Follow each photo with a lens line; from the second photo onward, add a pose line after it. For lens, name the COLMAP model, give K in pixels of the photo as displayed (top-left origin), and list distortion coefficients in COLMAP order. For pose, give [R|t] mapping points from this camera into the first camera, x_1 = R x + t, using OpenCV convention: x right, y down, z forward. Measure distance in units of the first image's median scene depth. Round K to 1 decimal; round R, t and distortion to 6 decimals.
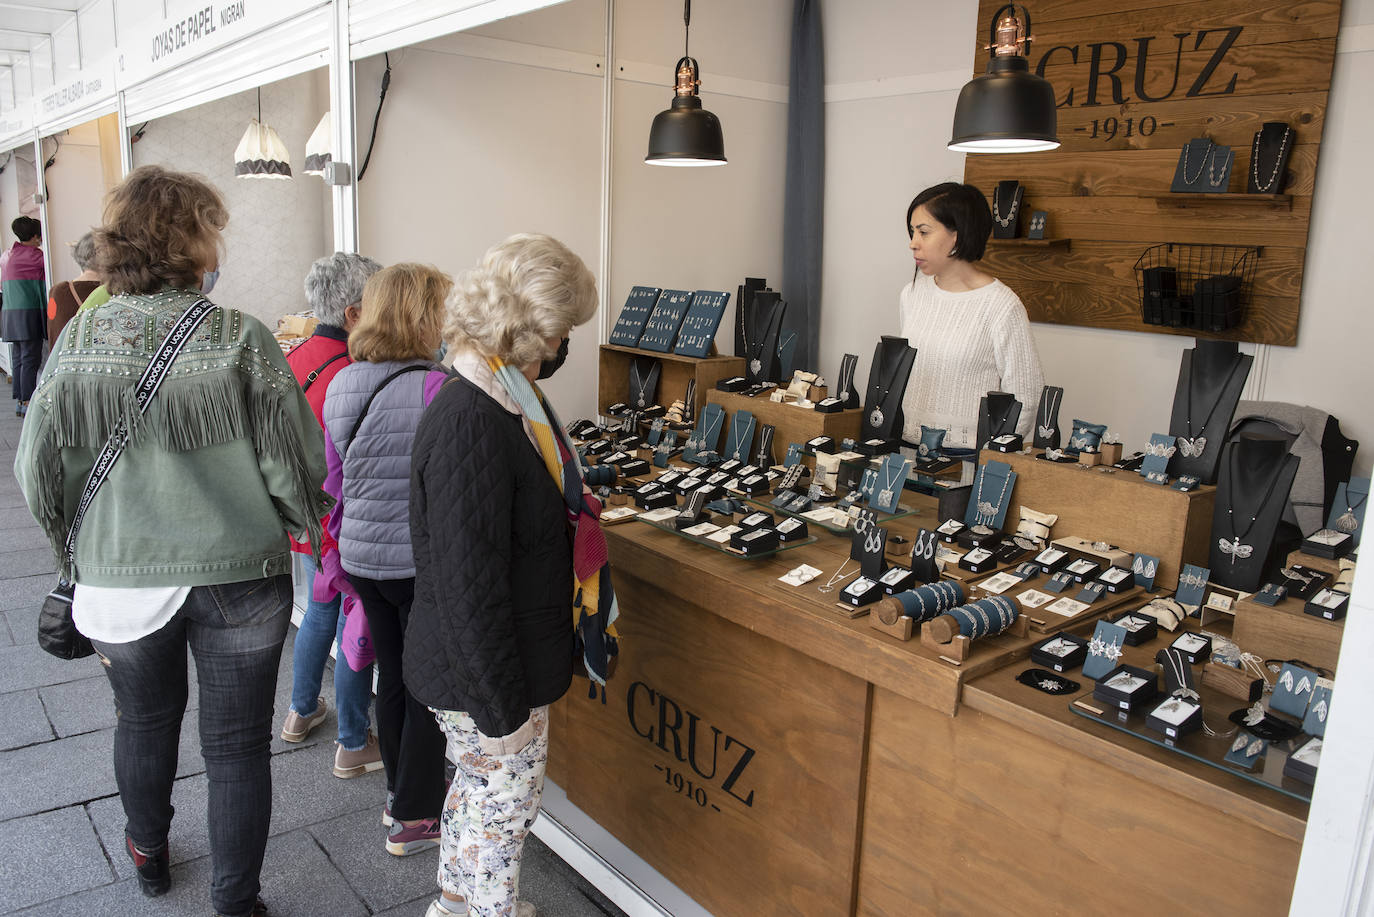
lens RADIAL K [[1015.8, 0, 687.0], [0, 1015.8, 458.5], [0, 0, 1]] dist [-0.013216, -0.002738]
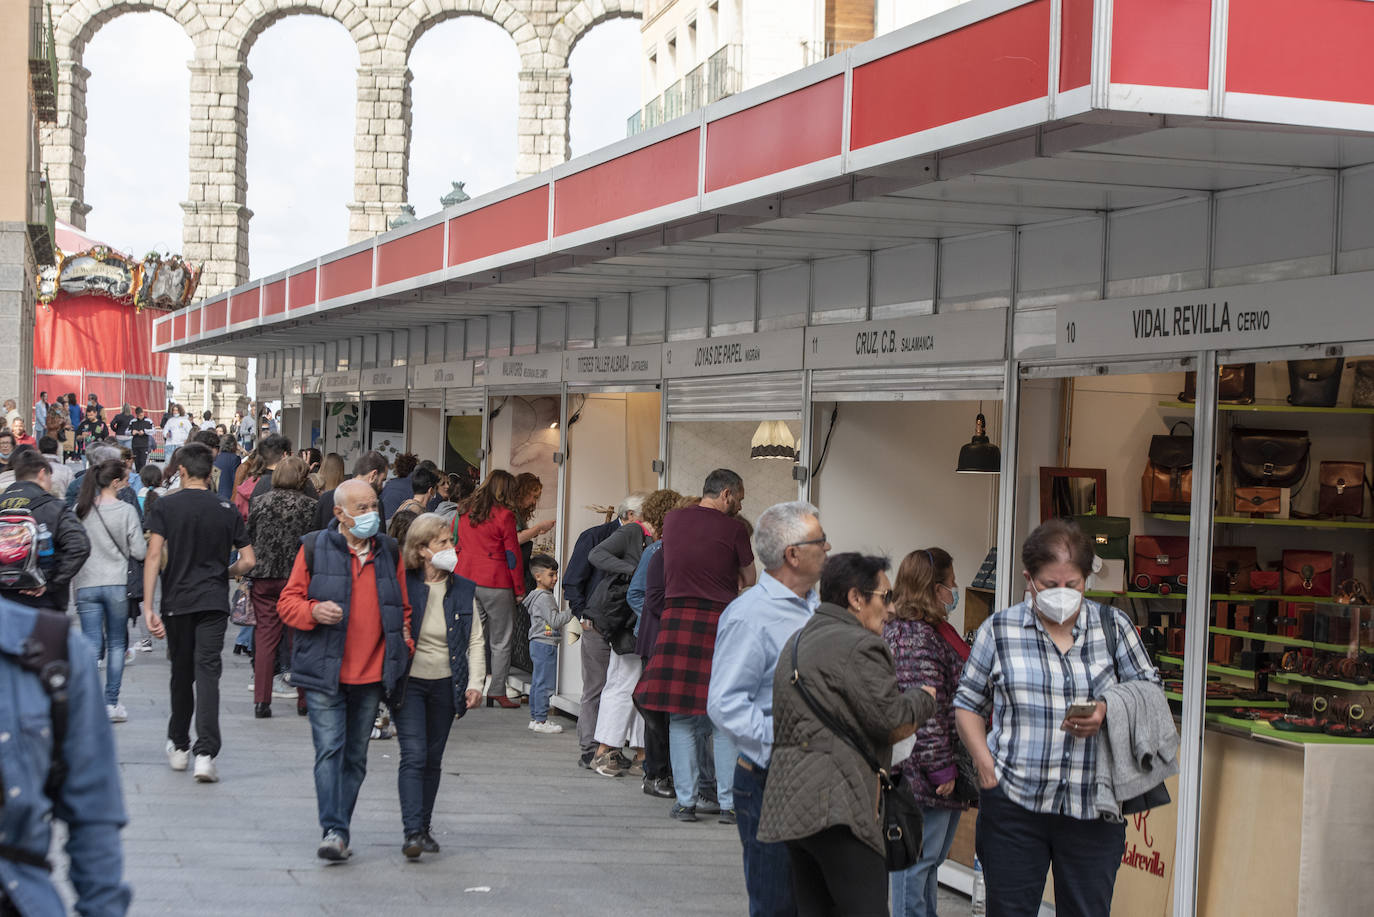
lens RADIAL K [[3100.3, 0, 687.0], [0, 3100.3, 458.5], [0, 0, 1]] dist [-0.070018, -0.597305]
pose [[0.901564, 0.000759, -0.432644, 1.230792], [-0.094331, 0.976285, -0.194857, 0.508666], [0.422236, 0.216488, 0.880255, -2.588882]]
